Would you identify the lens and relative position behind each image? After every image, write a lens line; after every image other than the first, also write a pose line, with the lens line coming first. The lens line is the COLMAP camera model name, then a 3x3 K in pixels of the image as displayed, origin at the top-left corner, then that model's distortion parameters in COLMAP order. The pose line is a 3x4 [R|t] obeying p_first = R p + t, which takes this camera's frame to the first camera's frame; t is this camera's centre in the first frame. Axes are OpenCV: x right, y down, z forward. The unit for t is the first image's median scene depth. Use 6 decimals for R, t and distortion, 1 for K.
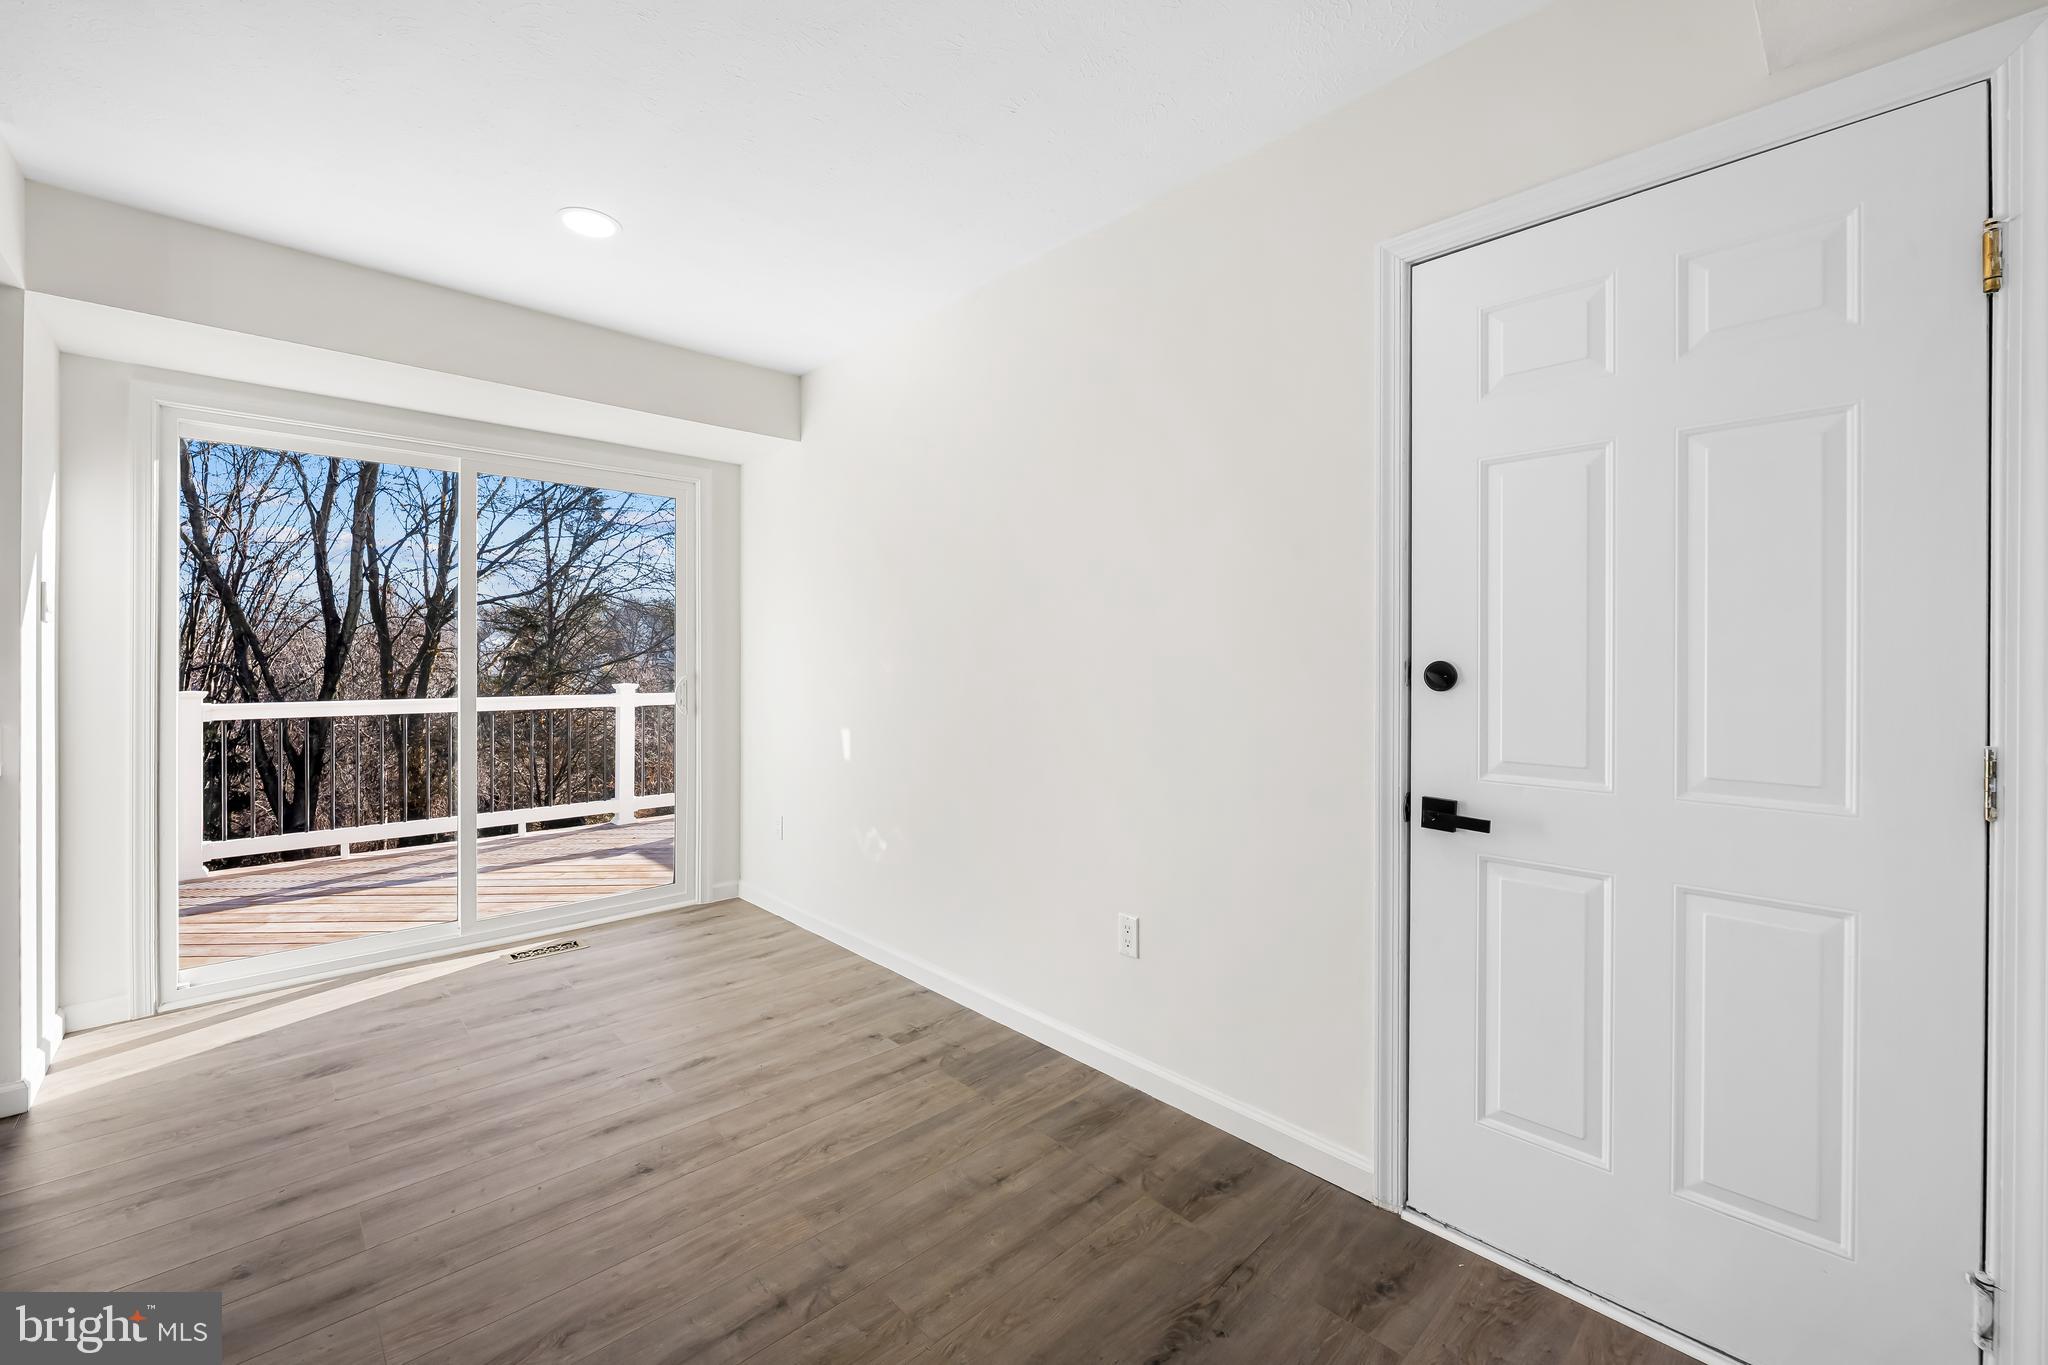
lens RADIAL K [[824.8, 0, 1017.4], [0, 824.8, 660.4], [0, 0, 1]] dist [-0.002036, -0.000148]
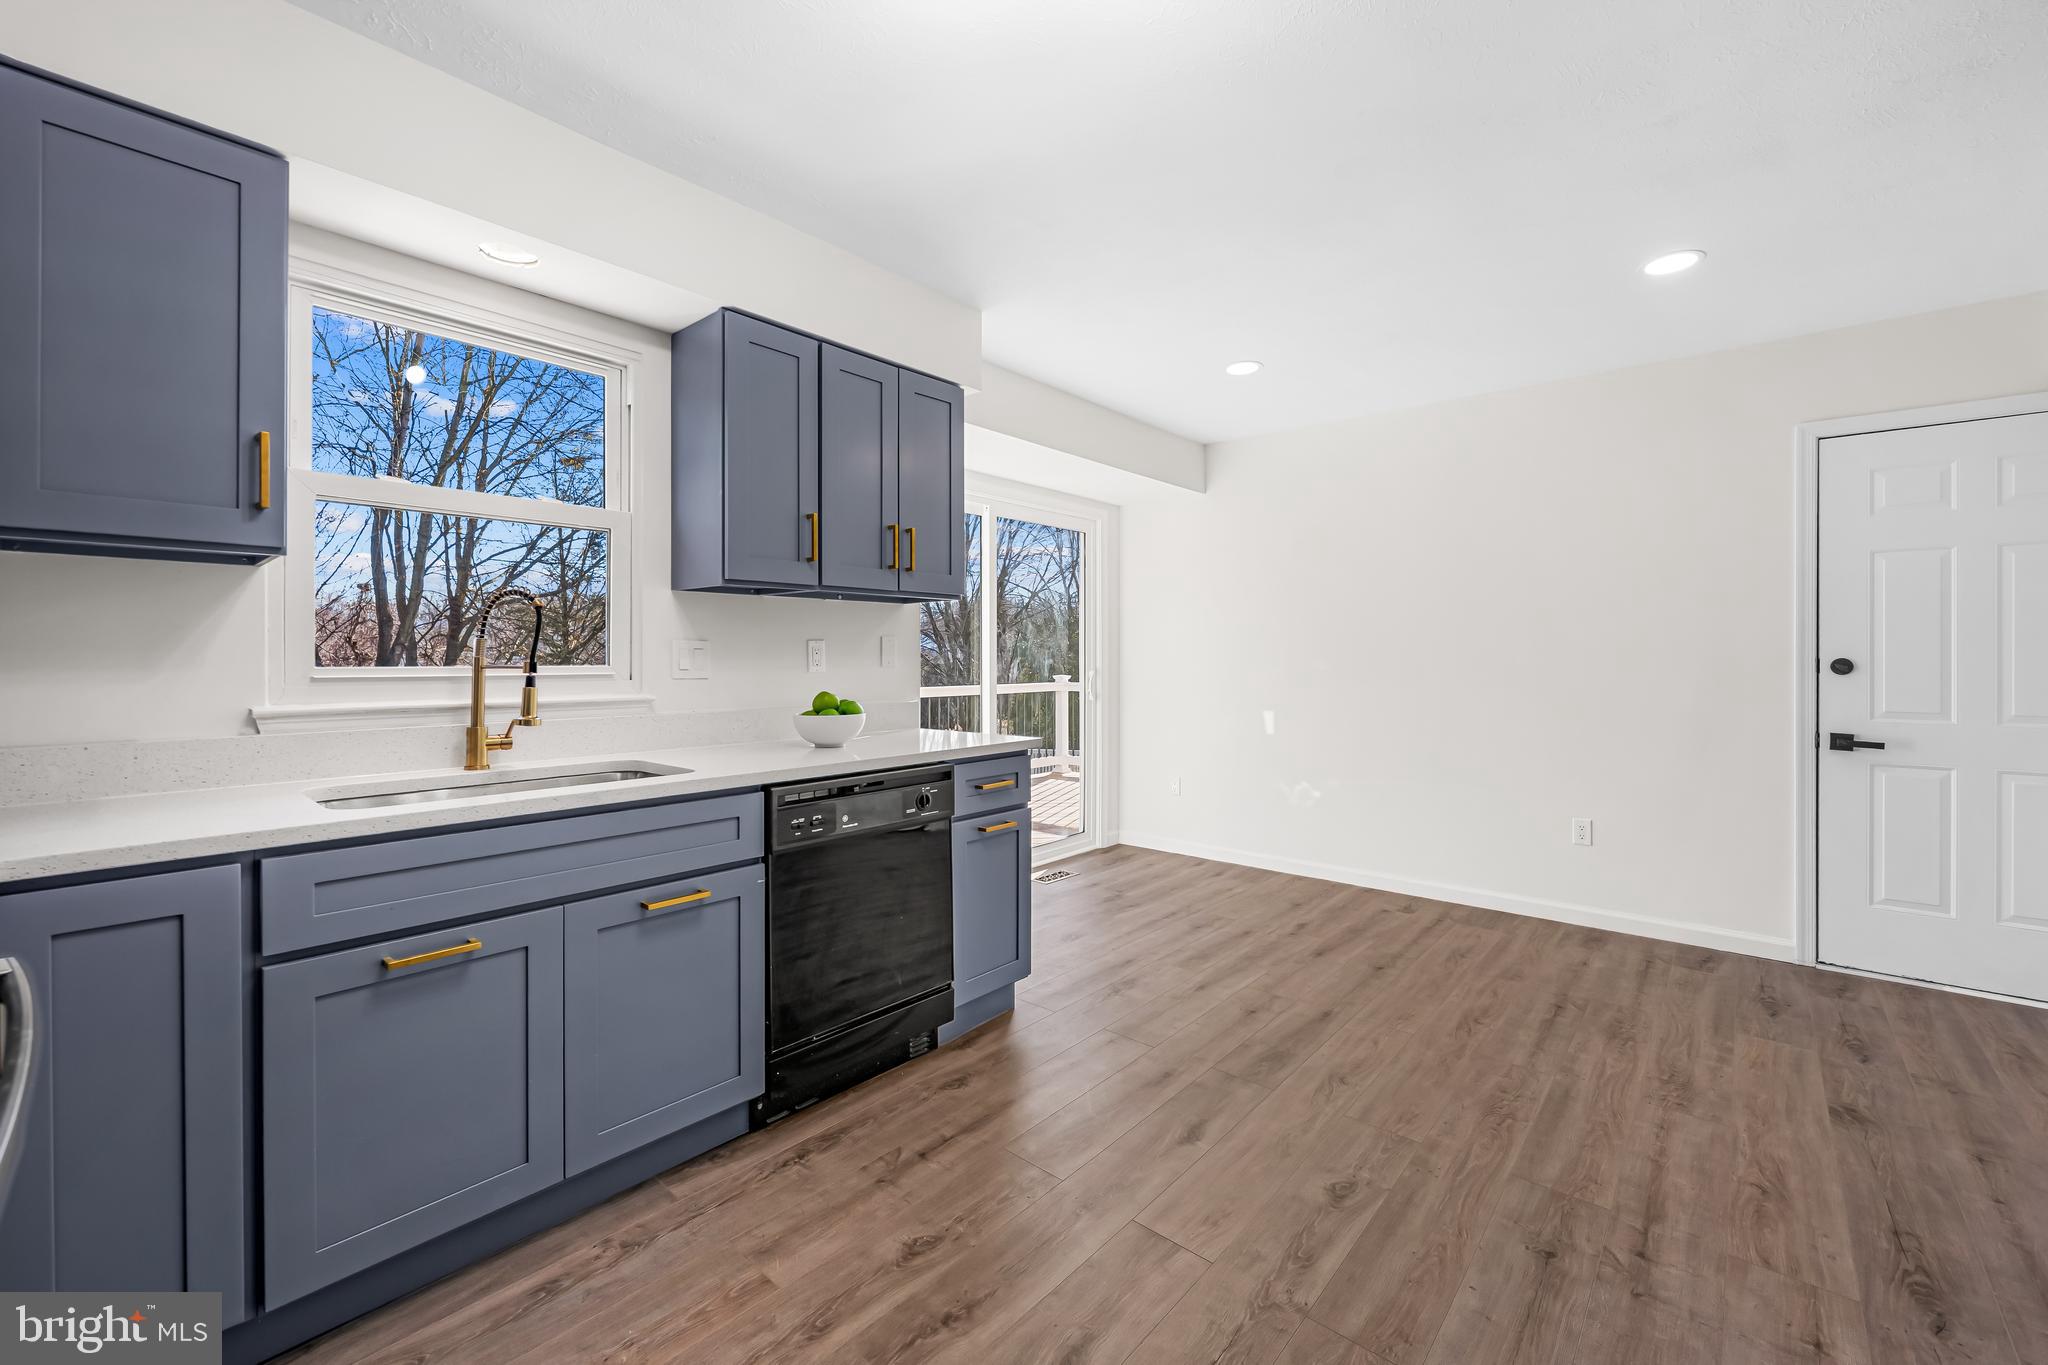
lens RADIAL K [[831.7, 0, 1023.7], [0, 831.7, 655.6], [0, 0, 1]] dist [-0.000336, -0.000063]
pose [[0.995101, -0.001581, 0.098855, -1.400054], [0.001872, 0.999994, -0.002852, -0.002241], [-0.098850, 0.003023, 0.995098, -0.620347]]
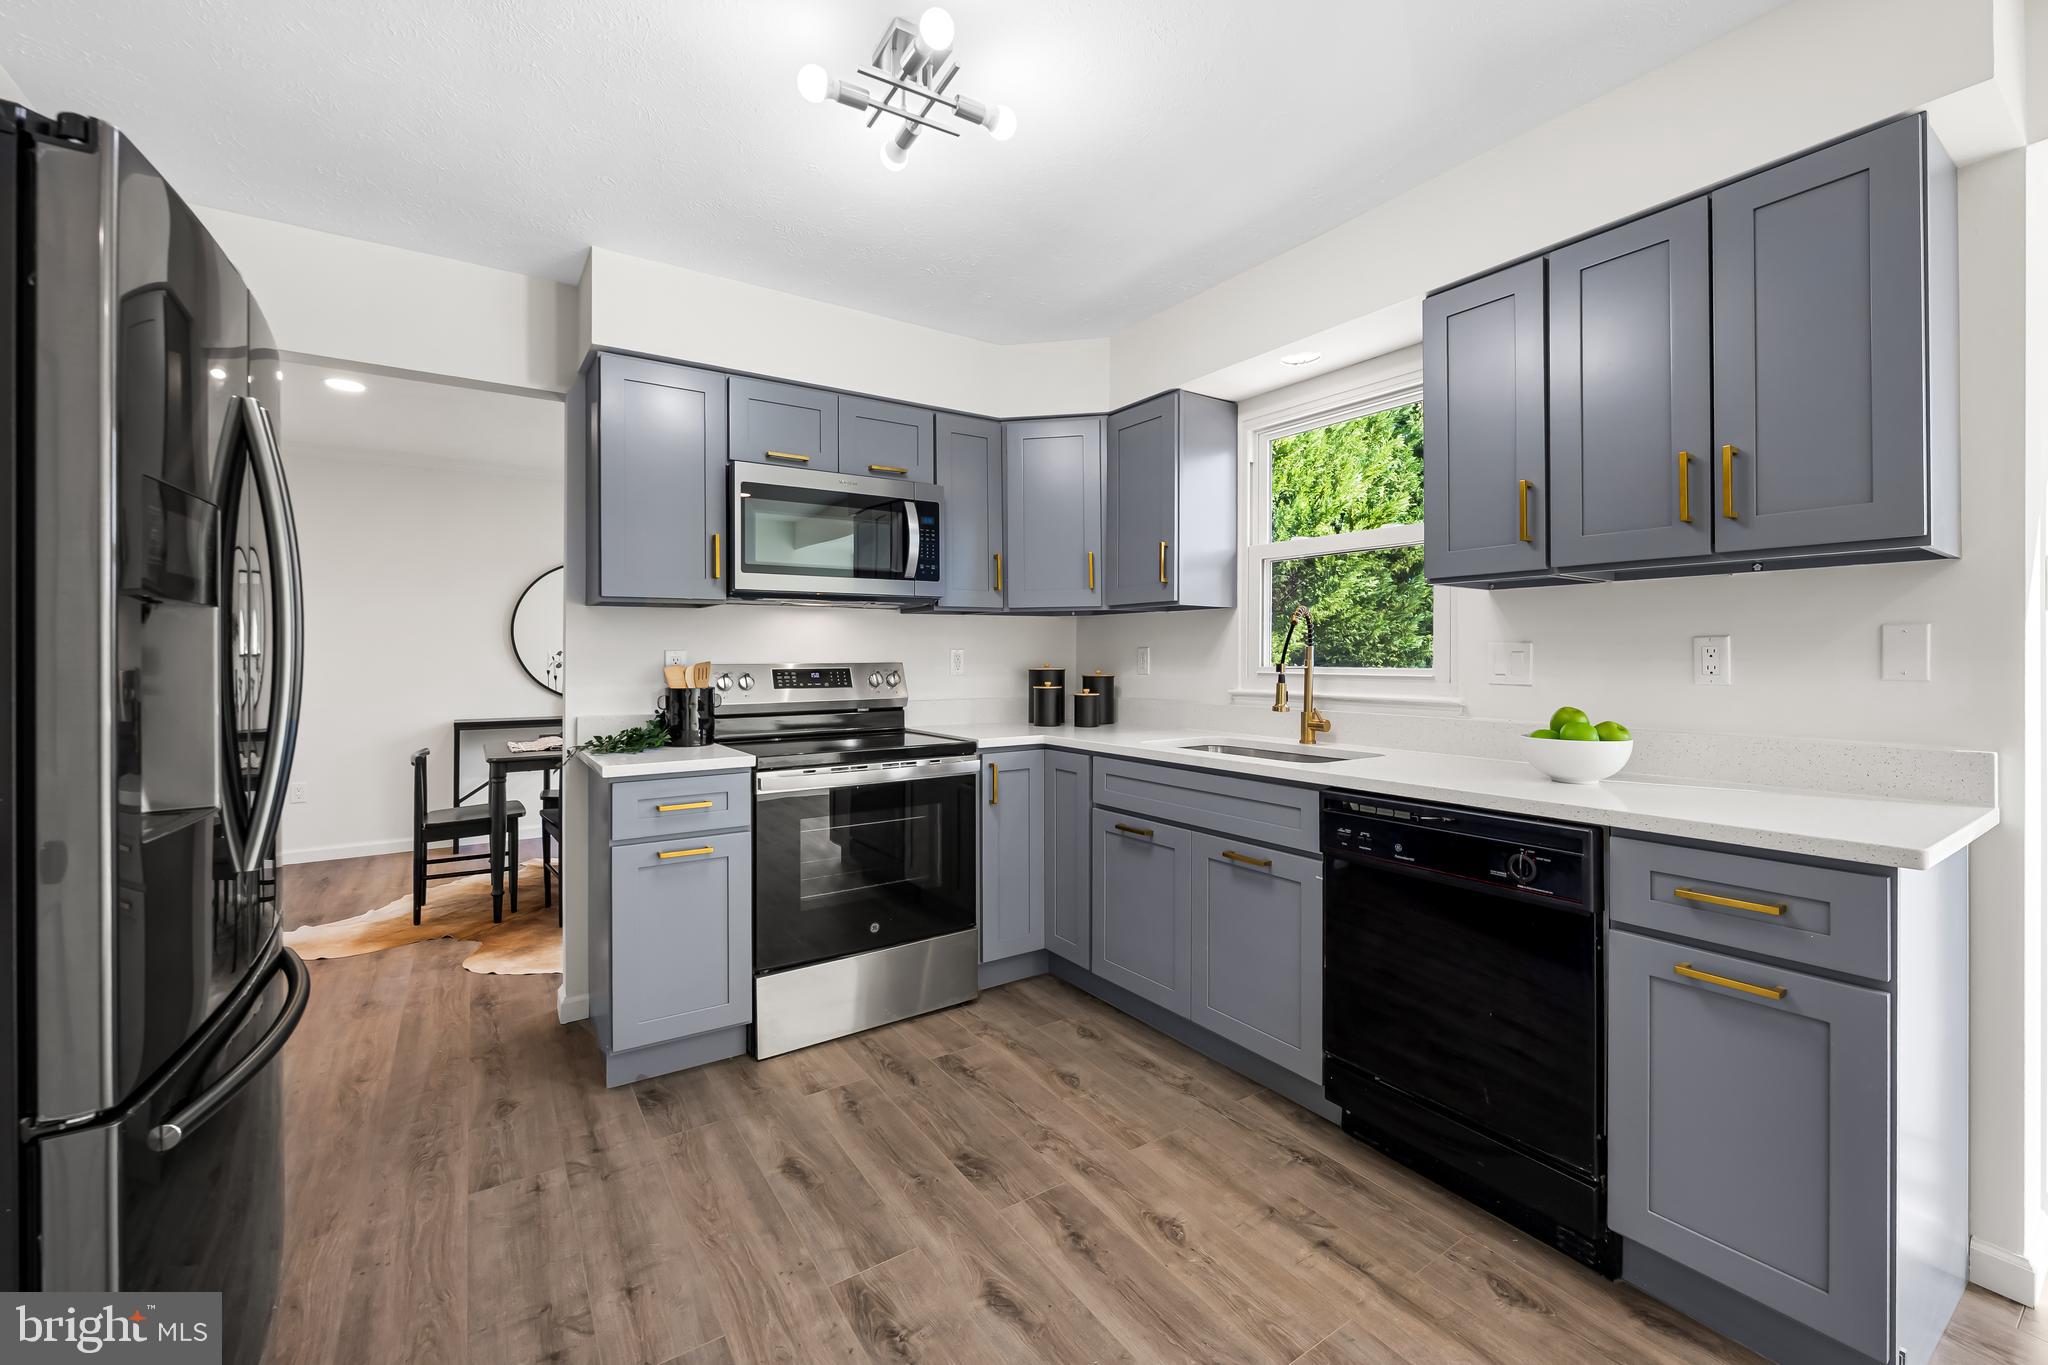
lens RADIAL K [[831.7, 0, 1023.7], [0, 831.7, 655.6], [0, 0, 1]] dist [-0.000336, -0.000063]
pose [[-0.153476, -0.007057, -0.988127, -0.437539], [-0.007460, 0.999954, -0.005983, 0.000280], [0.988124, 0.006453, -0.153521, 0.300771]]
